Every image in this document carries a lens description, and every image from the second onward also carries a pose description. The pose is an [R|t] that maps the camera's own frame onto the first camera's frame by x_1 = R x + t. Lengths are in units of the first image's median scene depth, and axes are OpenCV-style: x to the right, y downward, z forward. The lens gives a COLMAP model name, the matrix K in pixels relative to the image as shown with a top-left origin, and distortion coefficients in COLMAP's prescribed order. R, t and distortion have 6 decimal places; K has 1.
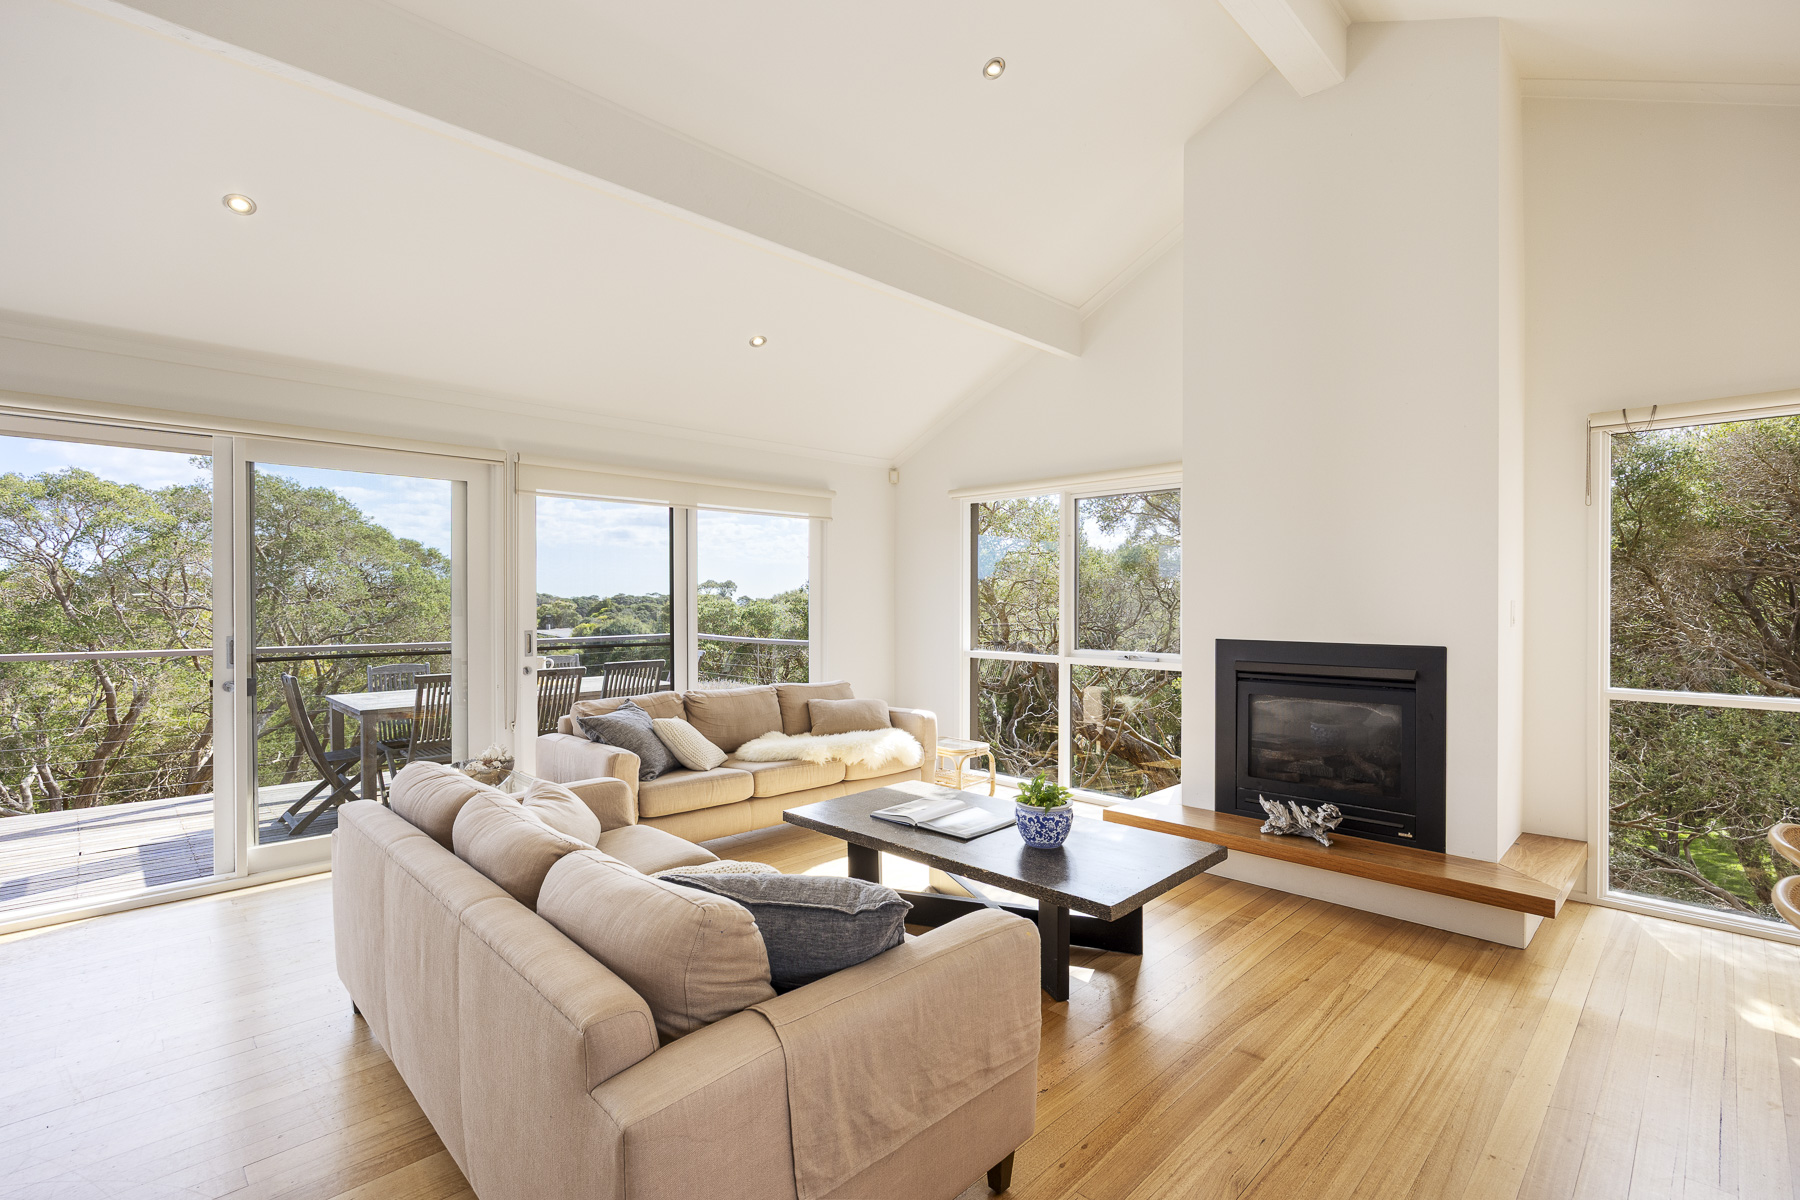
lens RADIAL K [[835.6, 0, 900.1], [0, 835.6, 594.8], [0, 0, 1]] dist [0.025791, 0.000173]
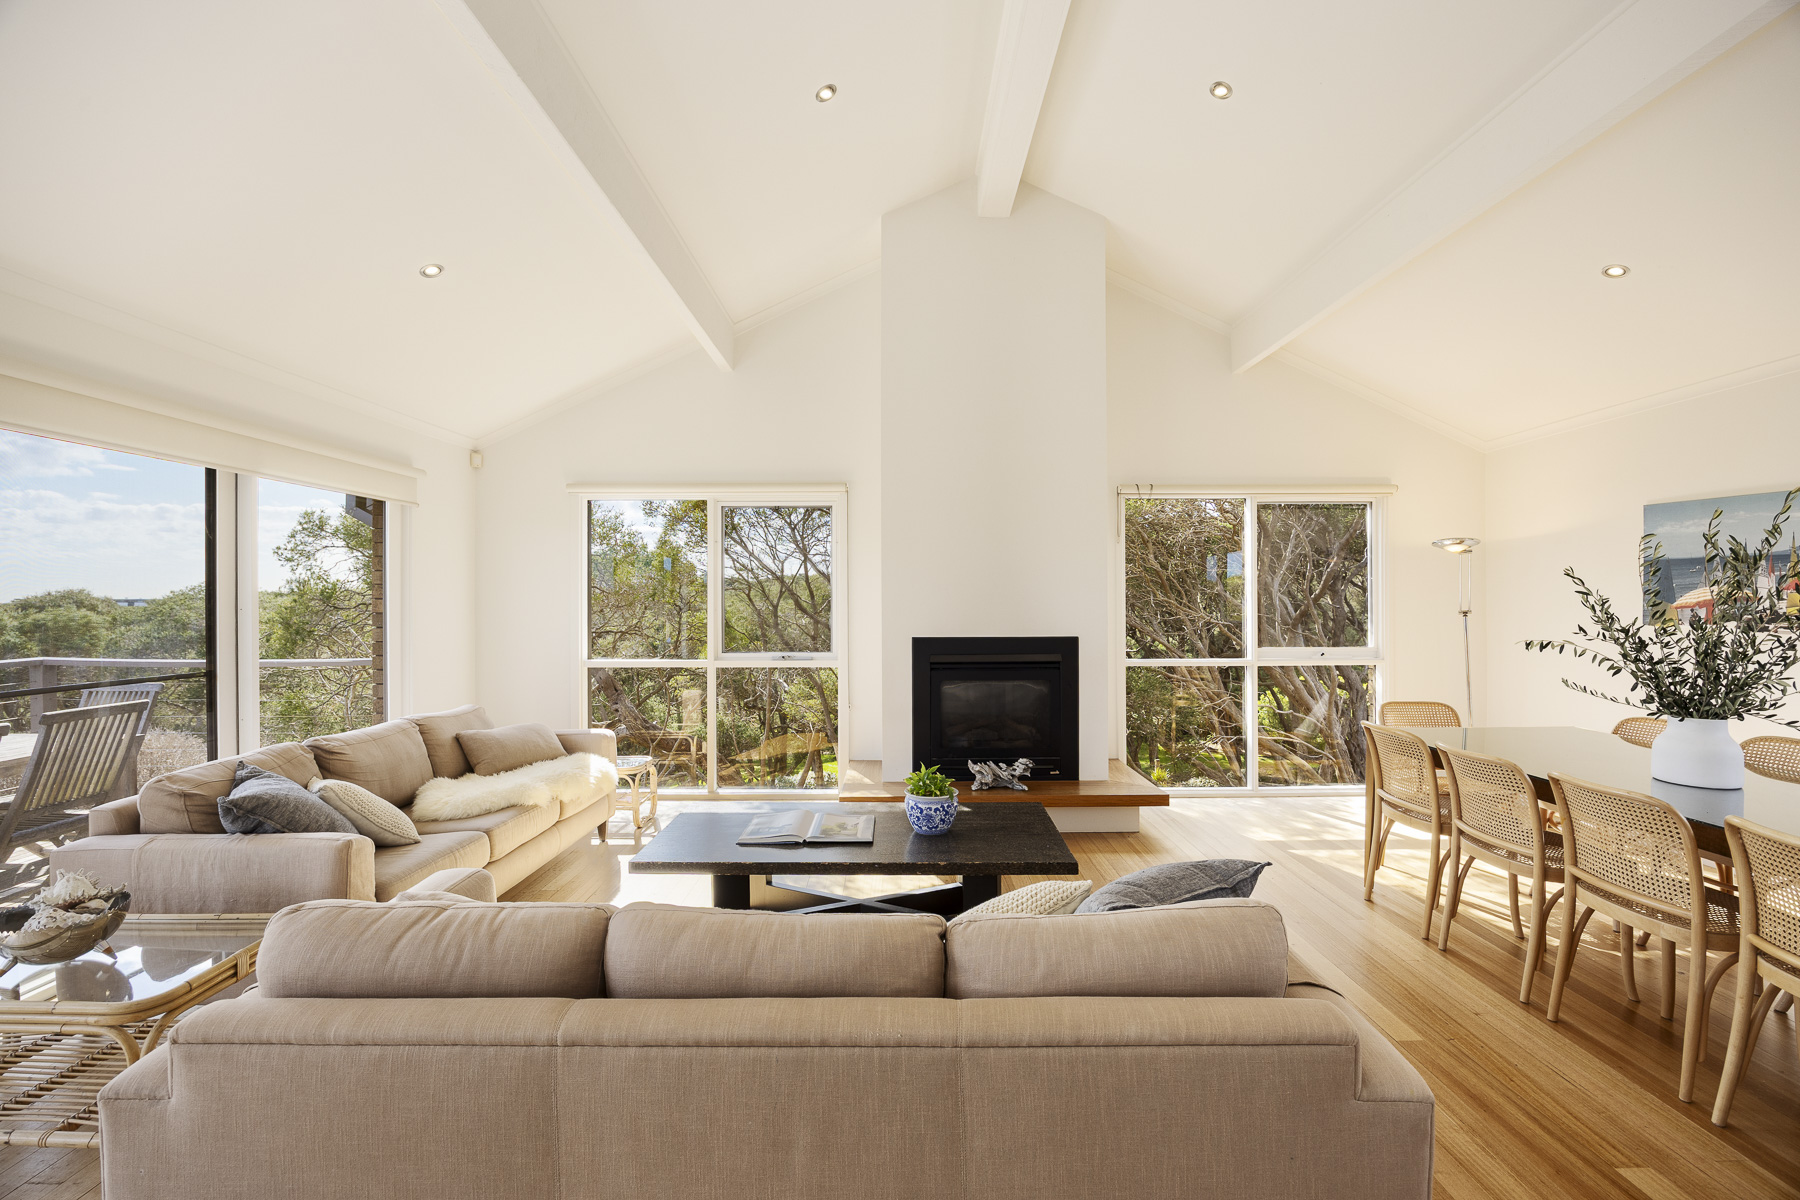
lens RADIAL K [[789.2, 0, 900.0], [0, 789.2, 600.0], [0, 0, 1]] dist [0.000210, 0.000058]
pose [[0.713974, -0.004435, 0.700158, -0.473315], [-0.002540, 0.999957, 0.008924, -0.013367], [-0.700168, -0.008150, 0.713932, 0.229544]]
